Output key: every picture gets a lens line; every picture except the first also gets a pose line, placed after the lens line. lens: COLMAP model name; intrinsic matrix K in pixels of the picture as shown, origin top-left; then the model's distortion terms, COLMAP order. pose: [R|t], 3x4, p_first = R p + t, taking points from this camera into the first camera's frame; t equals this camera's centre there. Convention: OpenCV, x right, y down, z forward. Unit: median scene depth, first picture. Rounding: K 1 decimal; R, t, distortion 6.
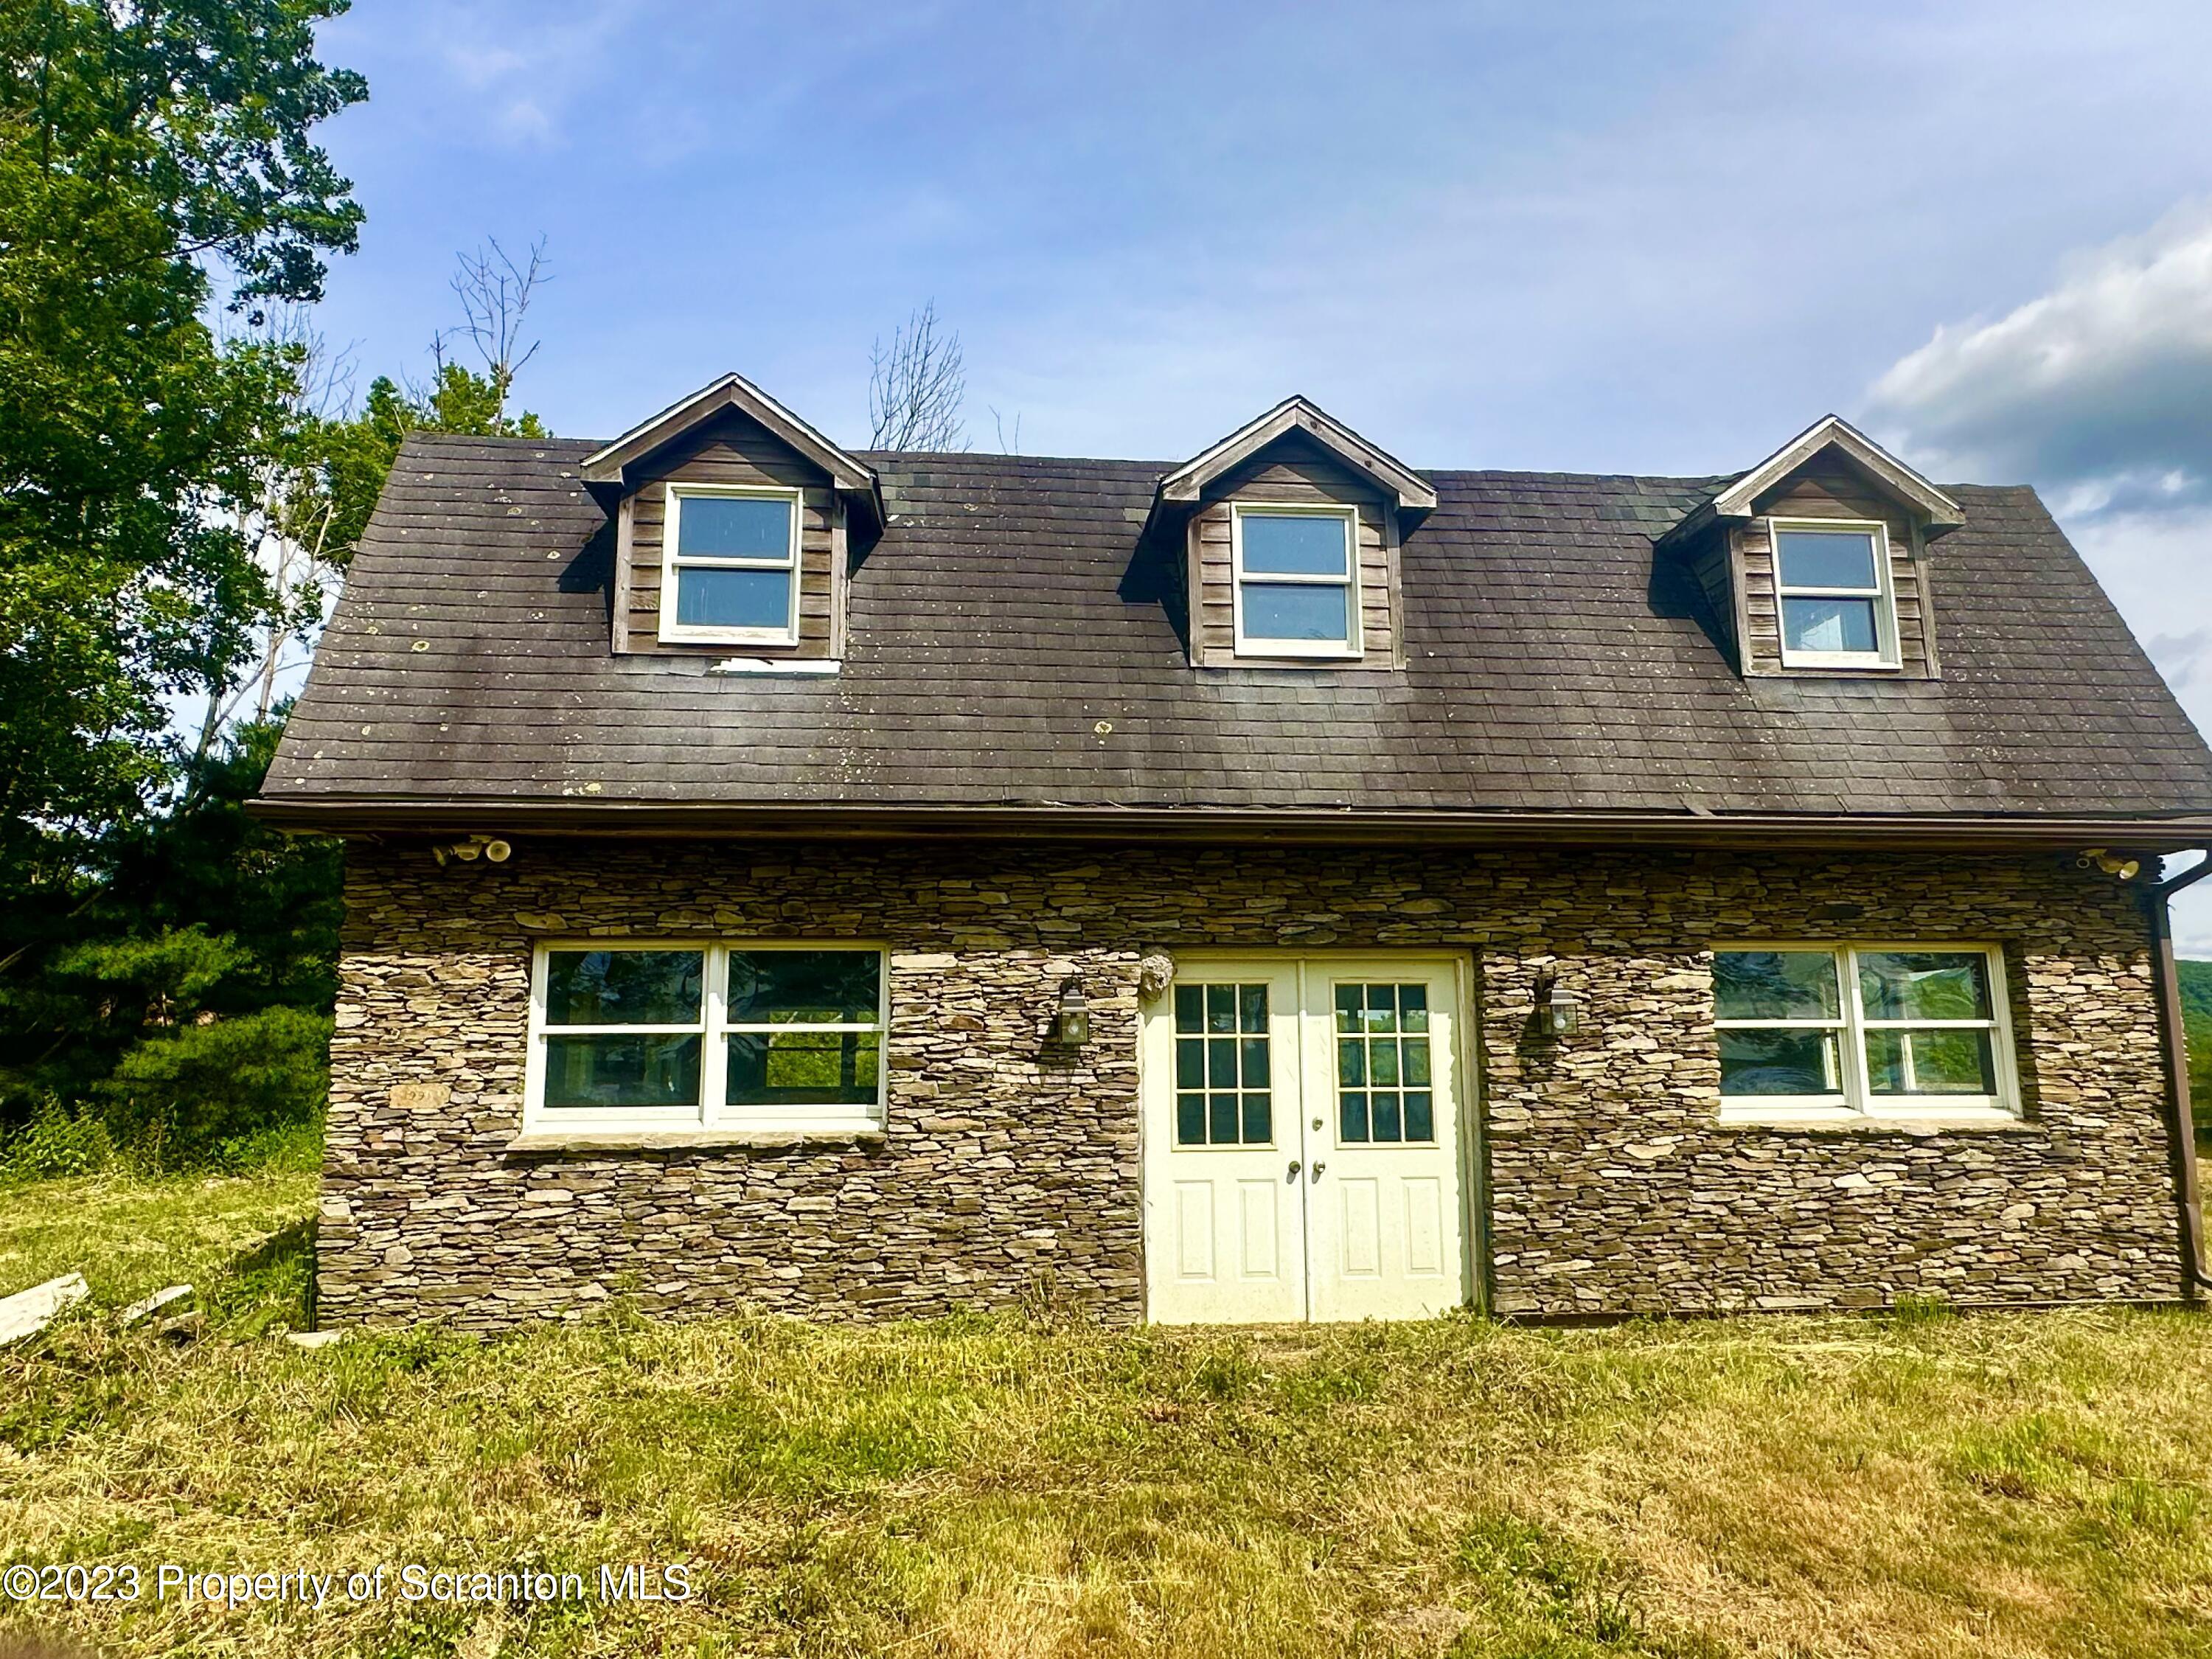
lens RADIAL K [[1401.9, 0, 1099.7], [0, 1401.9, 827.4], [0, 0, 1]] dist [0.005423, 0.000841]
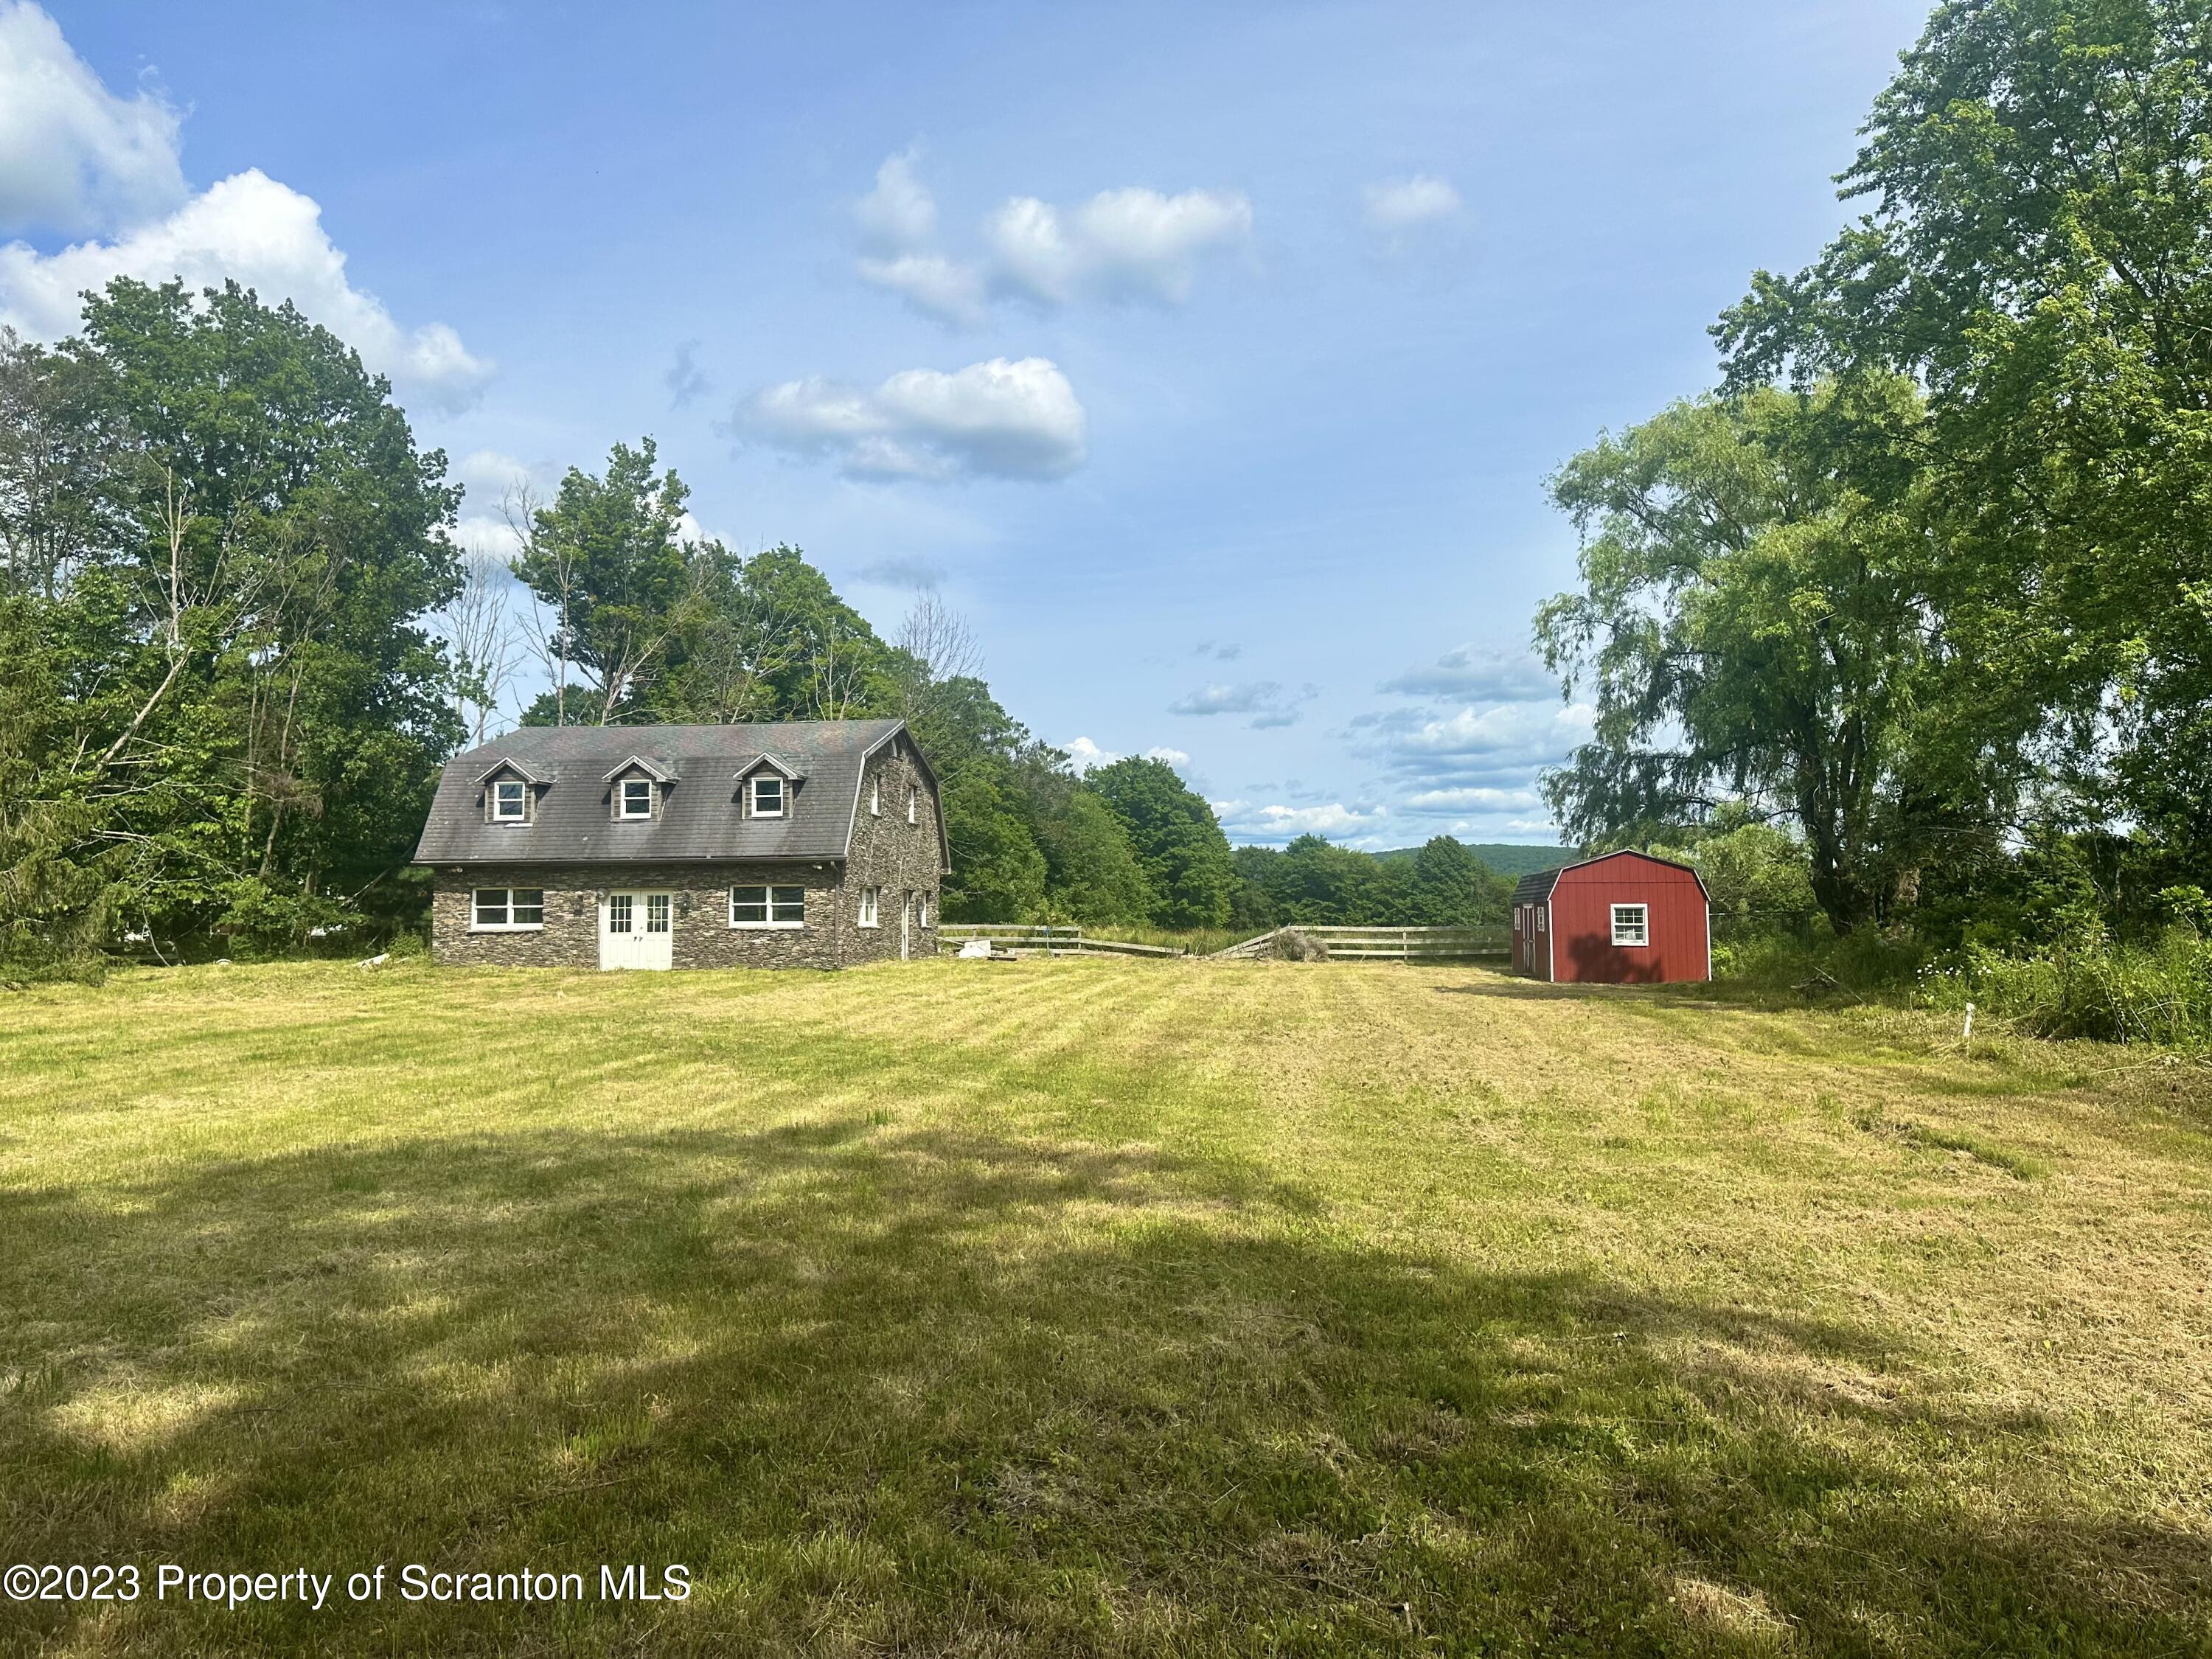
lens RADIAL K [[1556.4, 0, 1121.5], [0, 1556.4, 827.1], [0, 0, 1]] dist [0.054214, -0.000332]
pose [[0.973388, -0.012690, -0.228812, 2.742957], [0.038025, 0.993568, 0.106658, -0.563927], [0.225987, -0.112520, 0.967610, -3.346406]]
